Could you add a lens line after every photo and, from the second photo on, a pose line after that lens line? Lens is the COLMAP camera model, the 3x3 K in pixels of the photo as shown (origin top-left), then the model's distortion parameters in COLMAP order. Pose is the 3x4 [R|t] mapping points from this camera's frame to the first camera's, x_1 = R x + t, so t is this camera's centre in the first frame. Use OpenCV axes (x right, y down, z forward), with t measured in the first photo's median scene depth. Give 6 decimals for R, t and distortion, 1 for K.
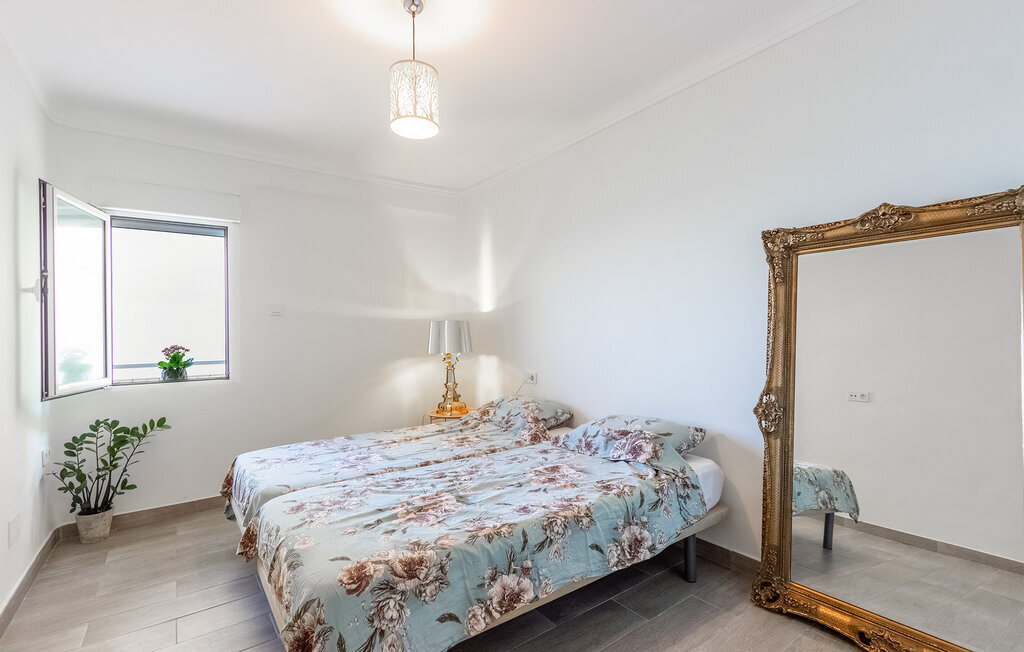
lens RADIAL K [[483.1, 0, 526.7], [0, 483.1, 327.6], [0, 0, 1]] dist [0.000370, -0.000538]
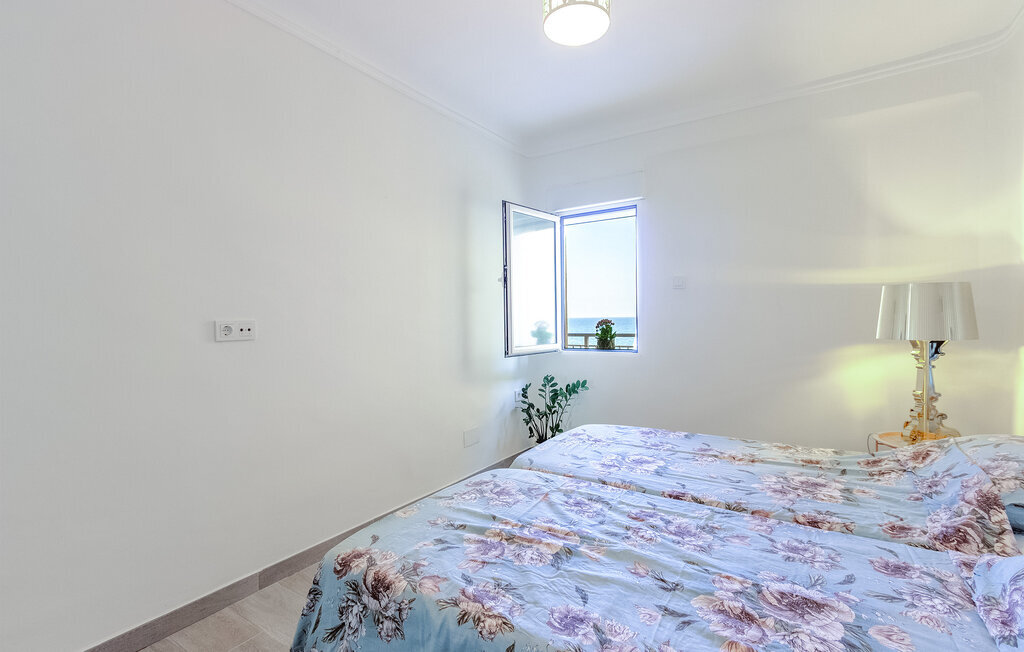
lens RADIAL K [[483.1, 0, 526.7], [0, 483.1, 327.6], [0, 0, 1]] dist [0.000370, -0.000538]
pose [[0.319340, 0.033276, -0.947056, 0.381977], [0.022042, 0.998852, 0.042528, 0.005540], [0.947384, -0.034456, 0.318240, 0.593067]]
